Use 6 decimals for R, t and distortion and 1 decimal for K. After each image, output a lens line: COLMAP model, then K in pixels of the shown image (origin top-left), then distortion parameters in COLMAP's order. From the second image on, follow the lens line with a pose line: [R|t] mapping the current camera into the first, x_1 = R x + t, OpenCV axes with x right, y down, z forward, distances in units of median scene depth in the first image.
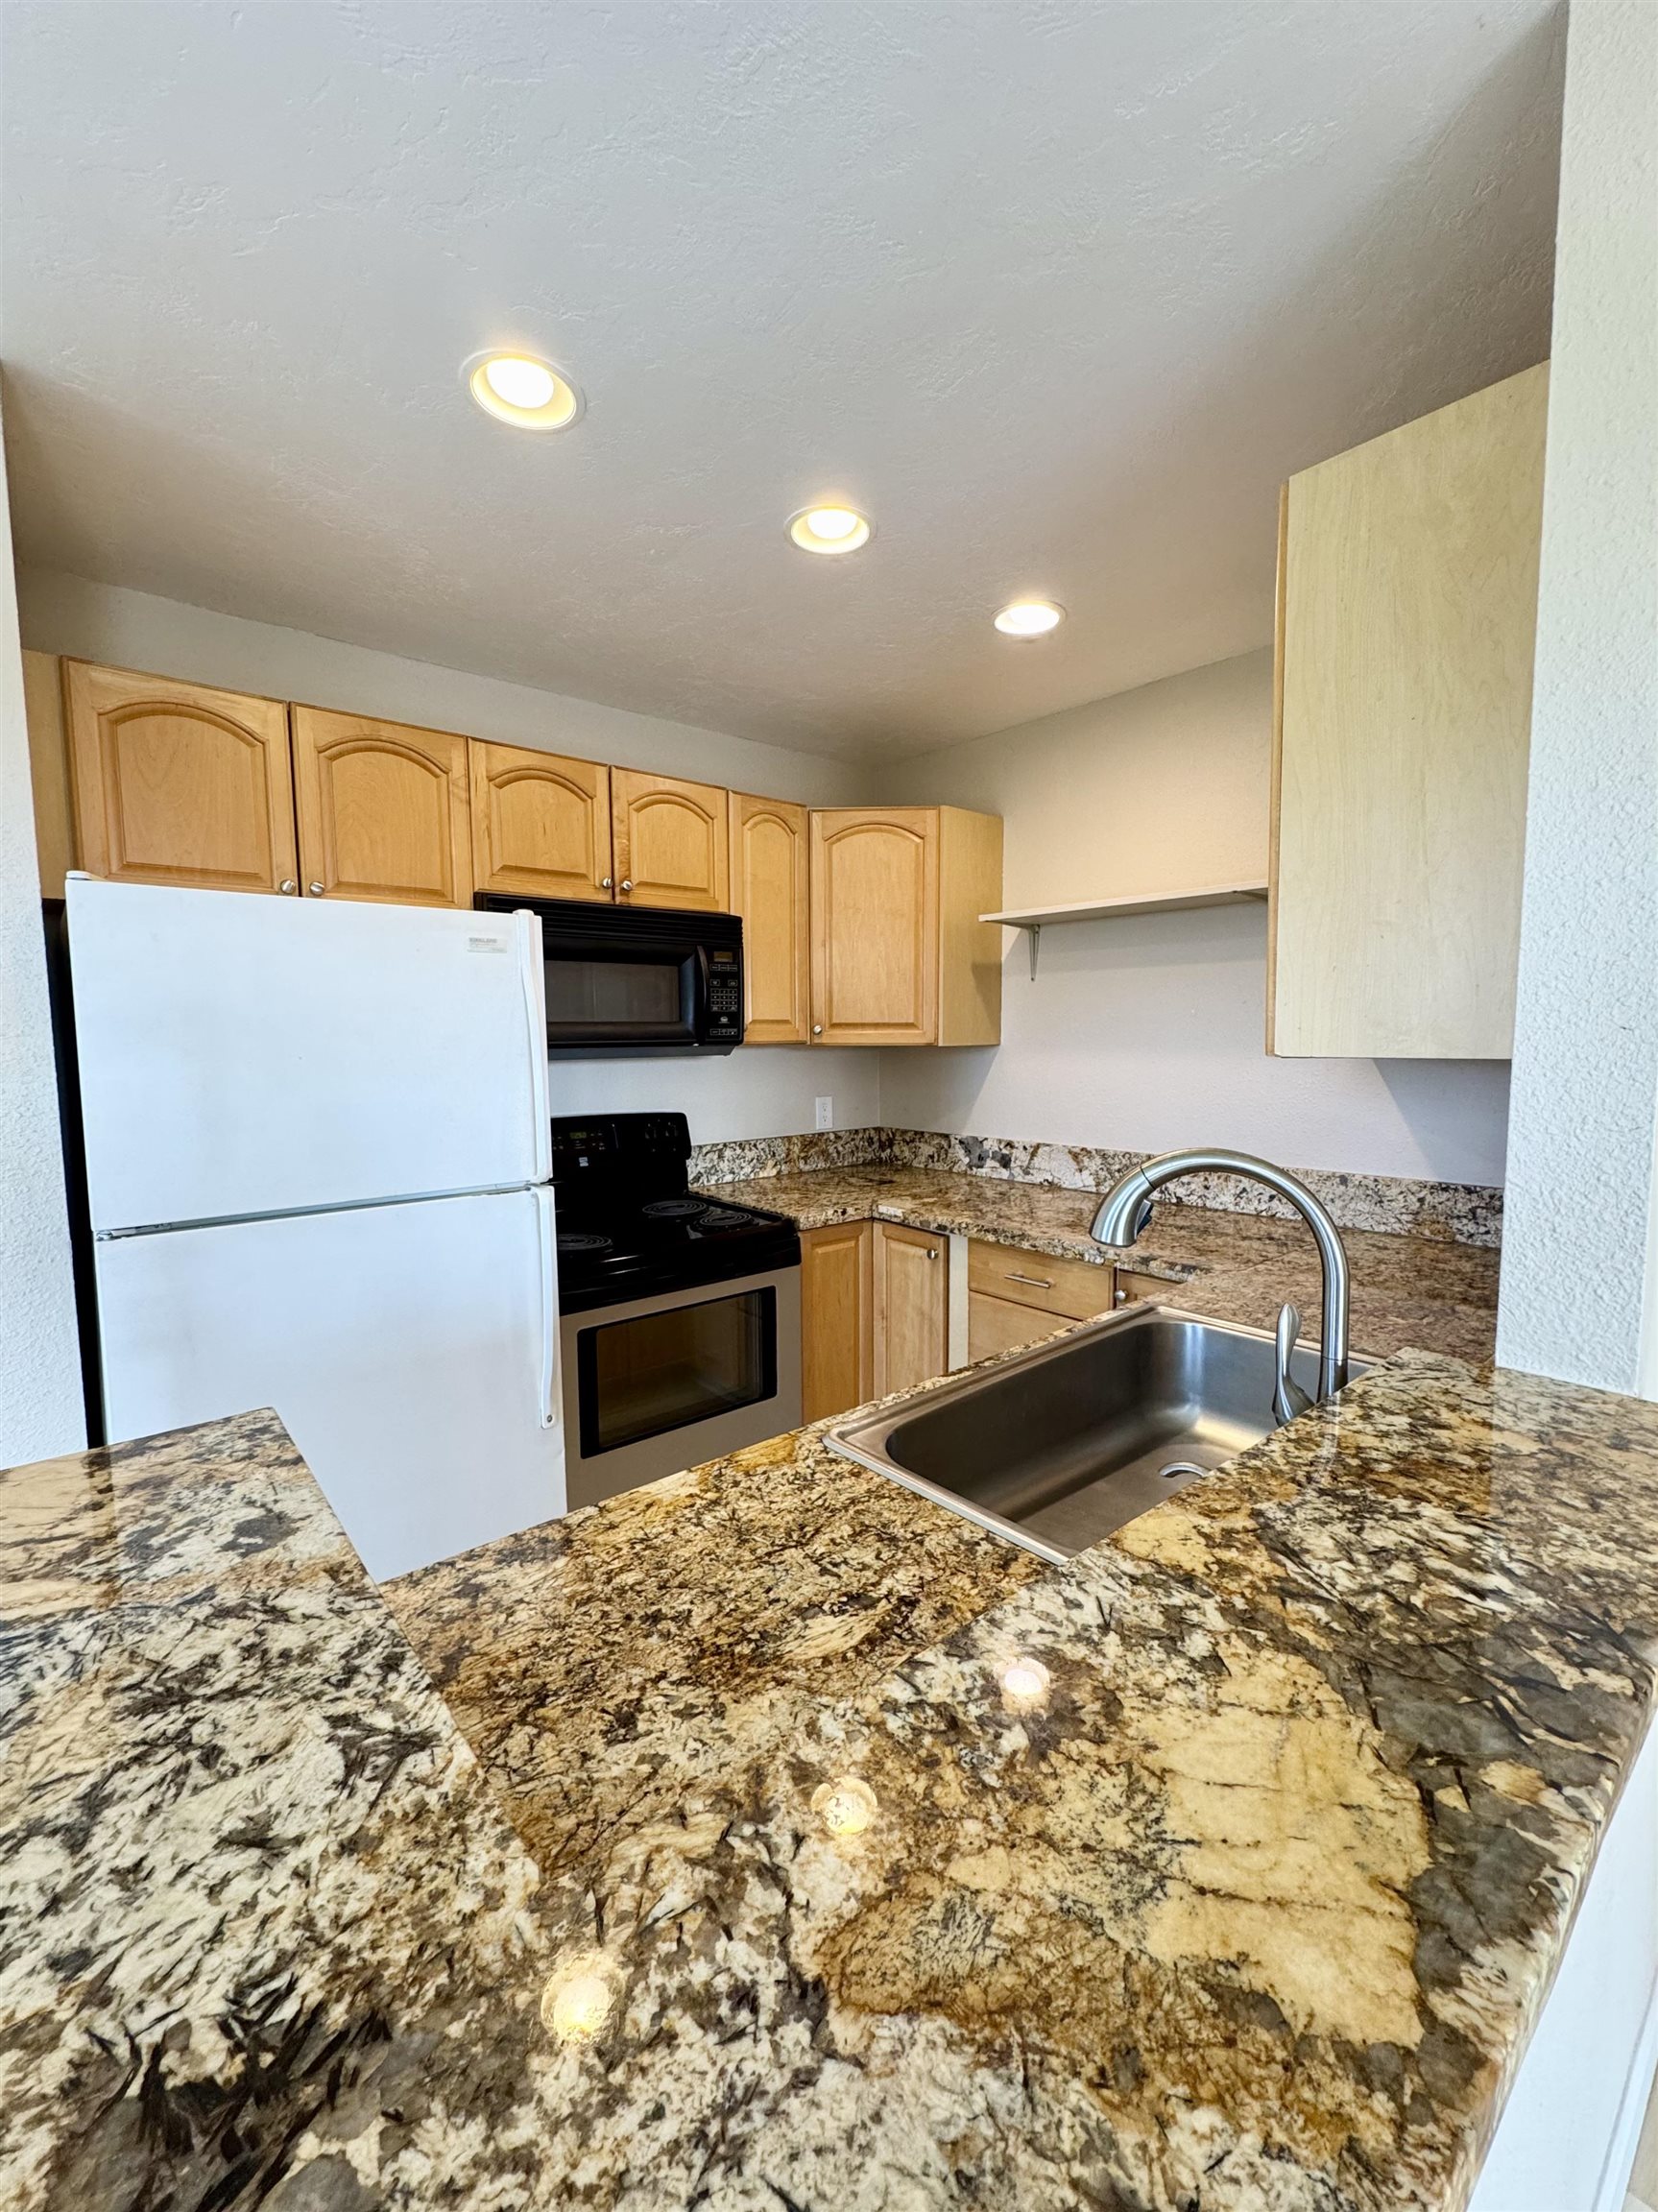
lens RADIAL K [[914.1, 0, 829.0], [0, 914.1, 1106.0], [0, 0, 1]] dist [-0.002717, 0.000129]
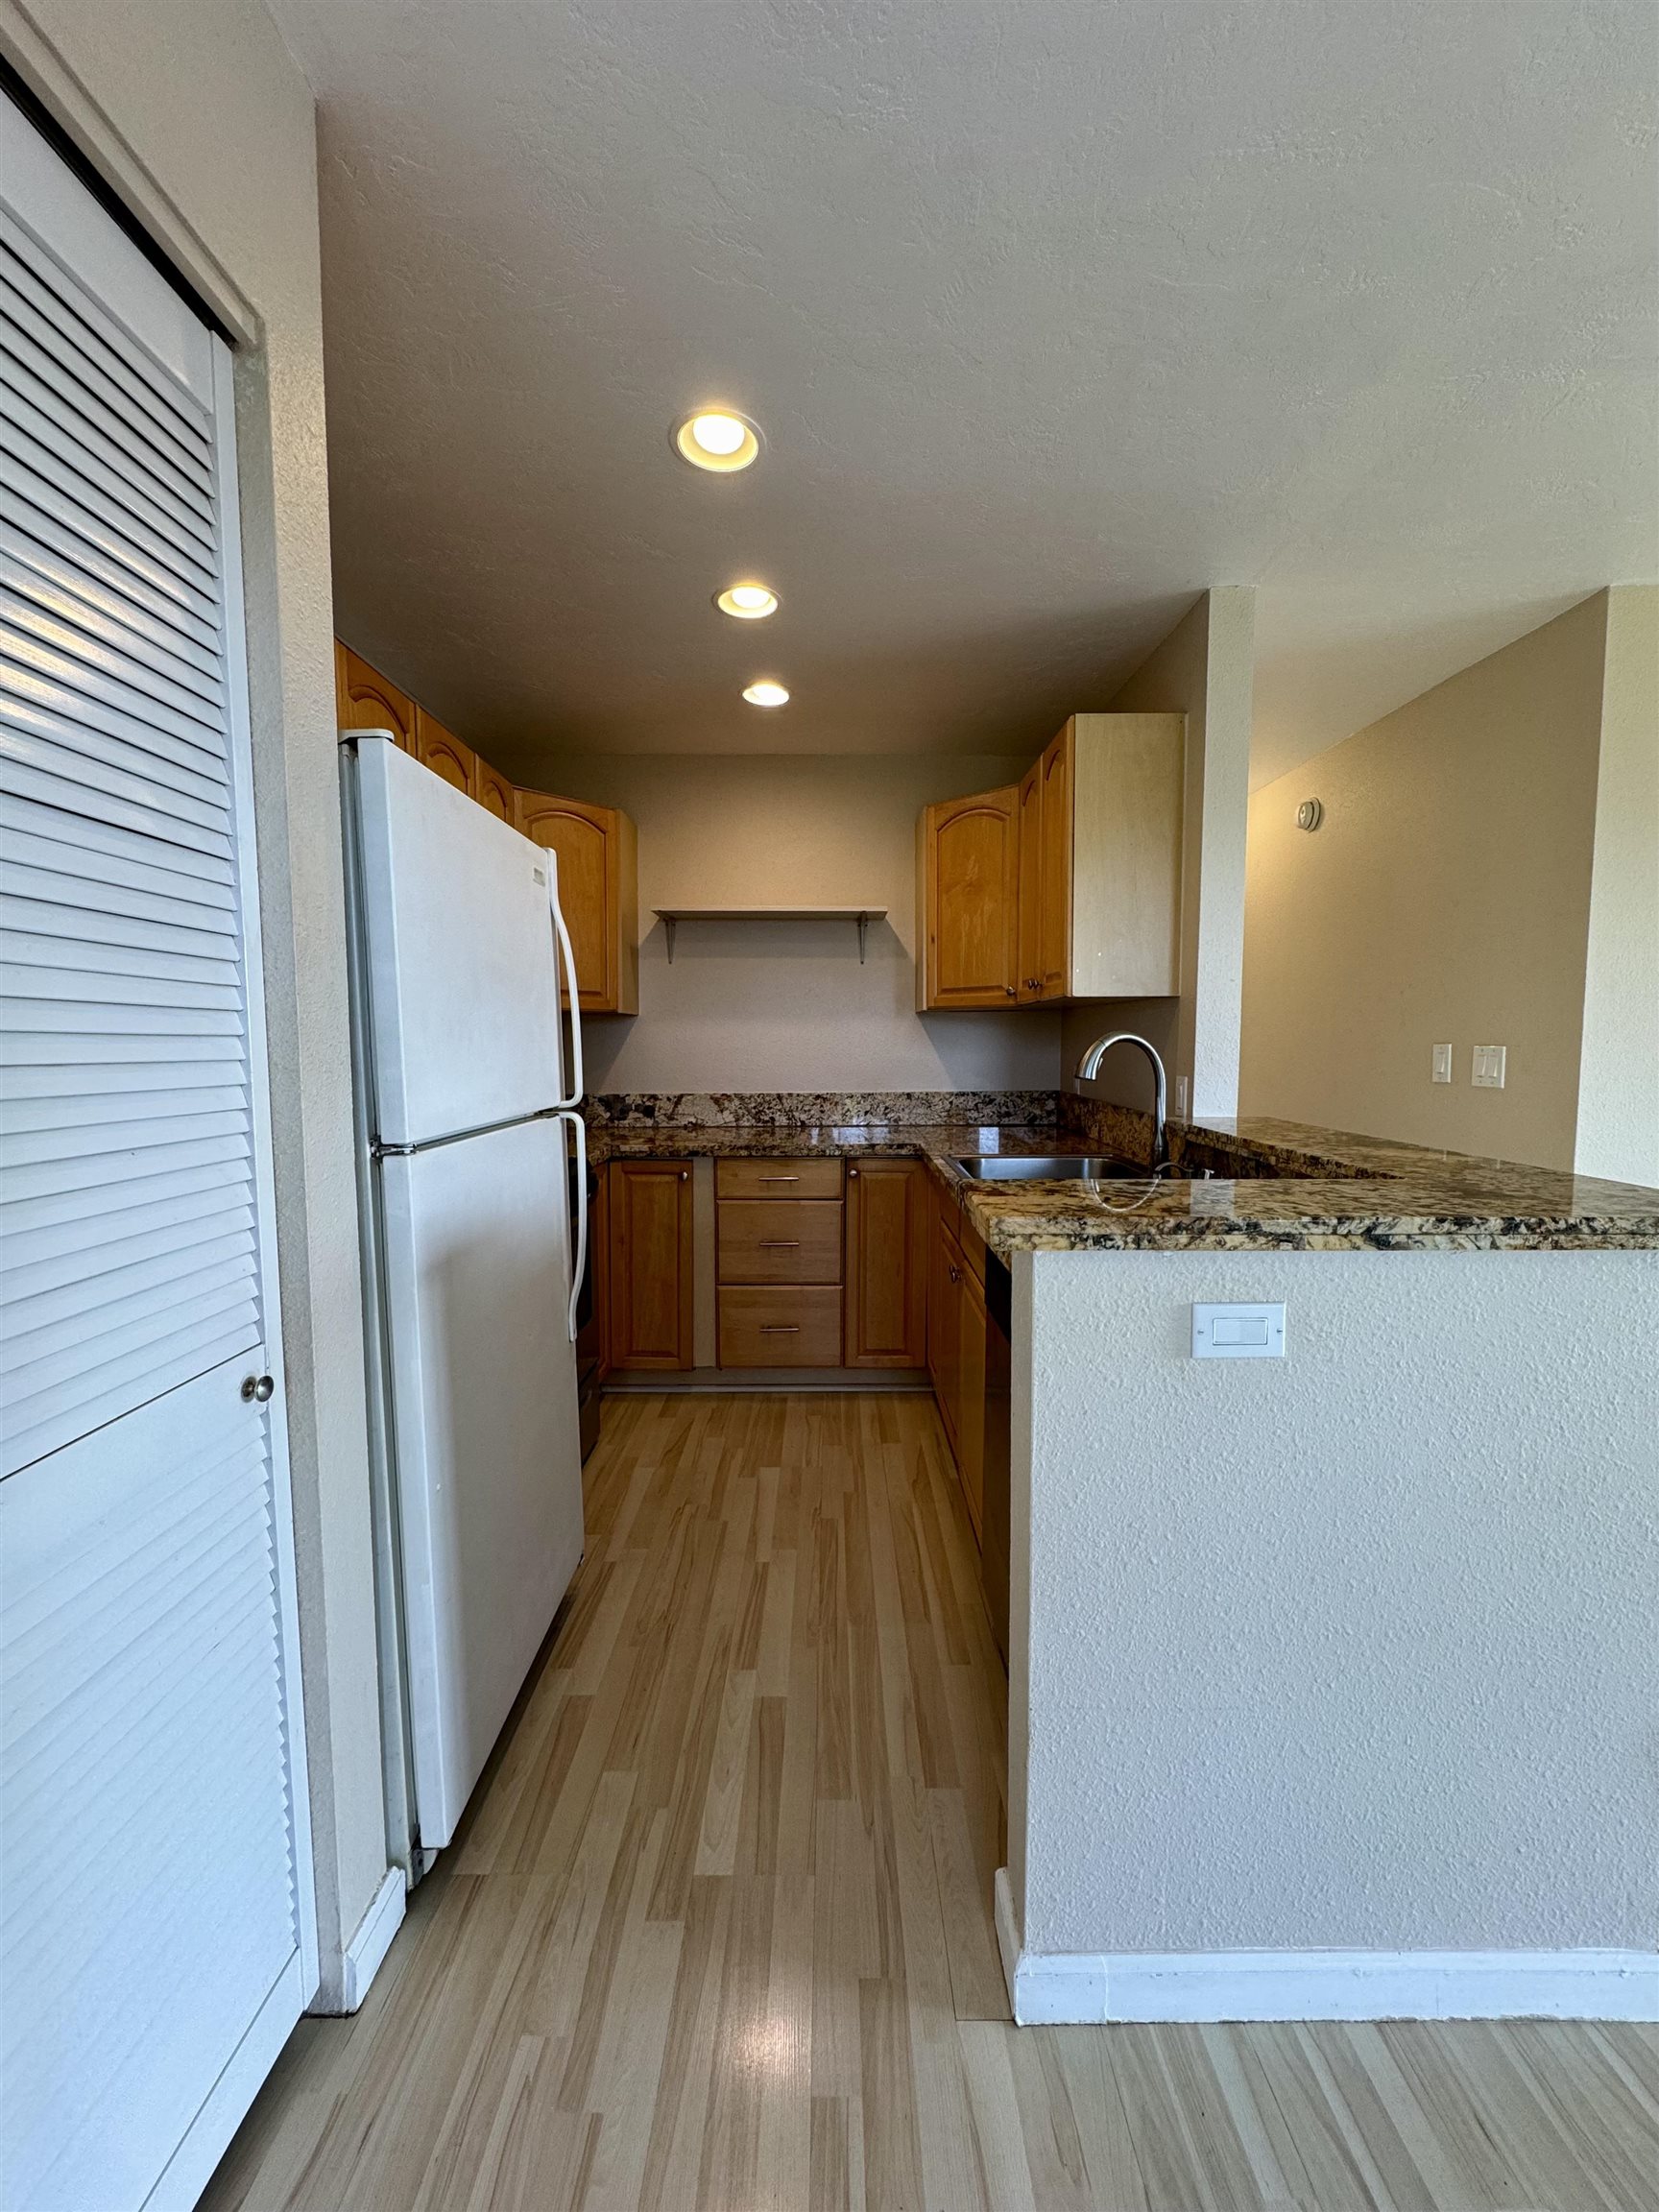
lens RADIAL K [[879.3, 0, 829.5], [0, 879.3, 1106.0], [0, 0, 1]] dist [-0.002722, -0.000024]
pose [[0.649314, -0.047099, 0.759061, -2.411370], [0.057369, 0.998270, 0.012867, 0.233361], [-0.758354, 0.035192, 0.650892, 0.280820]]
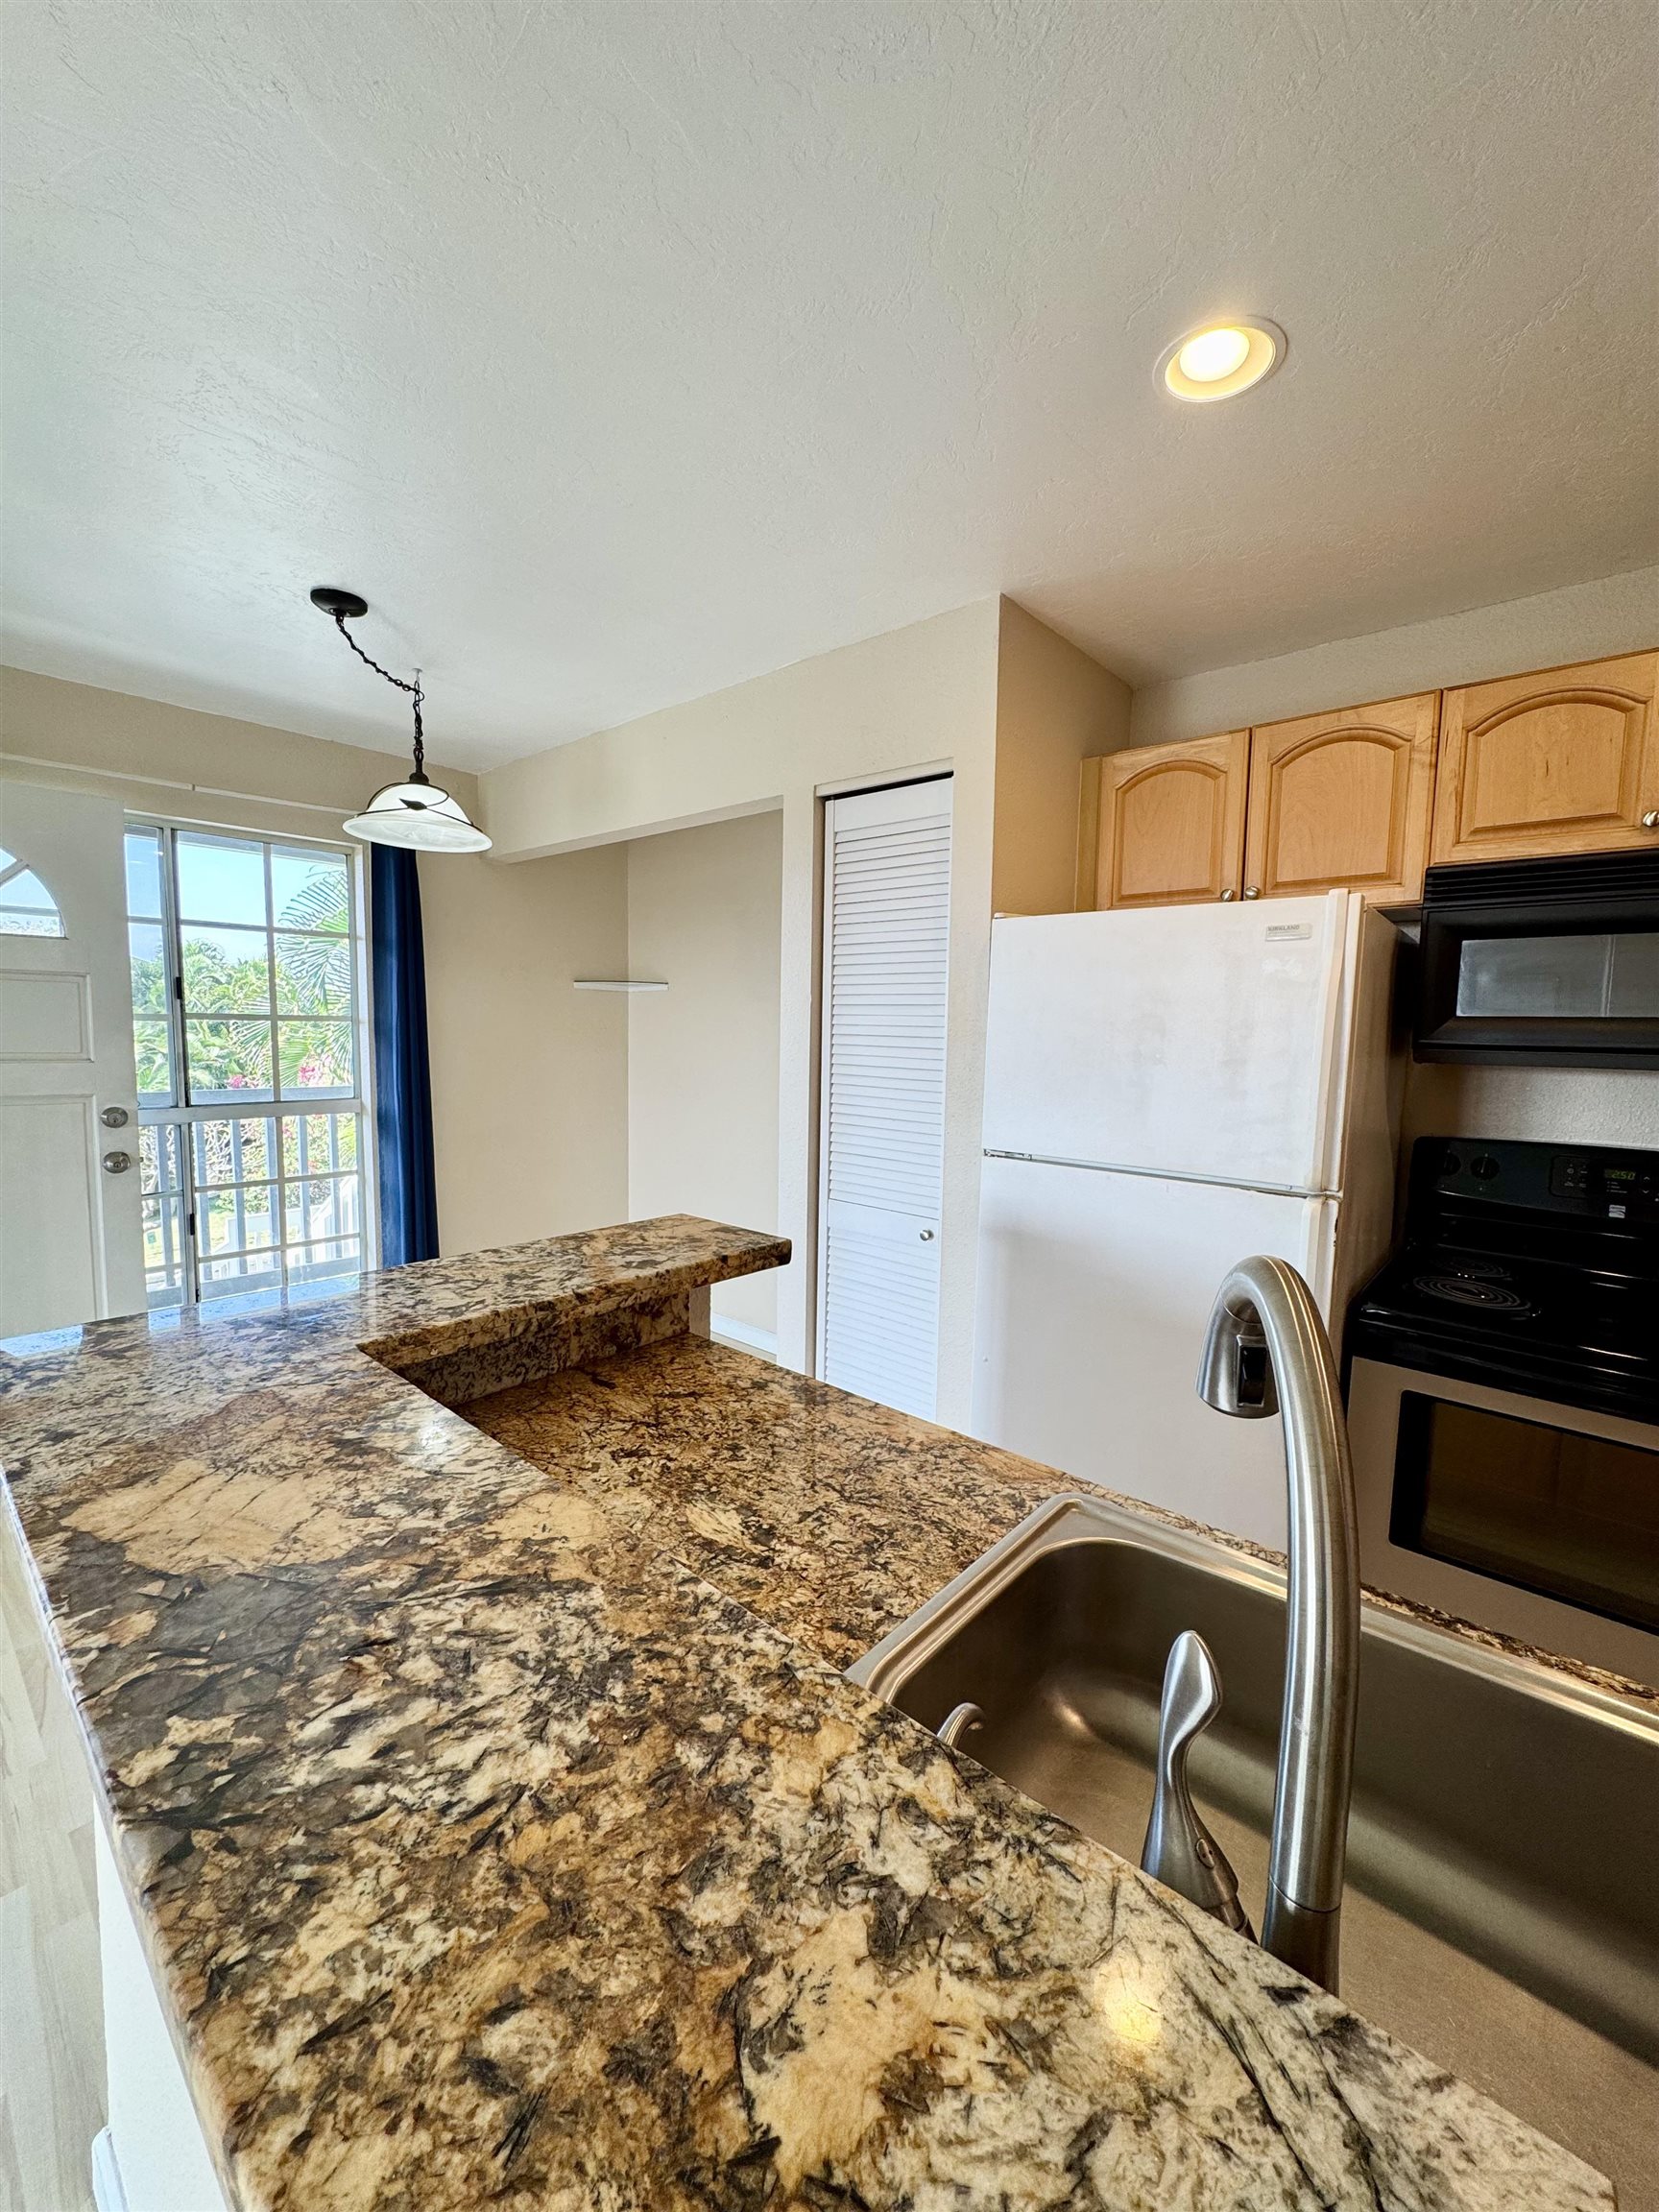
lens RADIAL K [[876.9, 0, 829.5], [0, 876.9, 1106.0], [0, 0, 1]] dist [-0.002068, -0.000021]
pose [[0.142980, 0.101680, -0.984489, 1.227313], [-0.101861, 0.990938, 0.087553, -0.073564], [0.984470, 0.087762, 0.152041, 1.056782]]
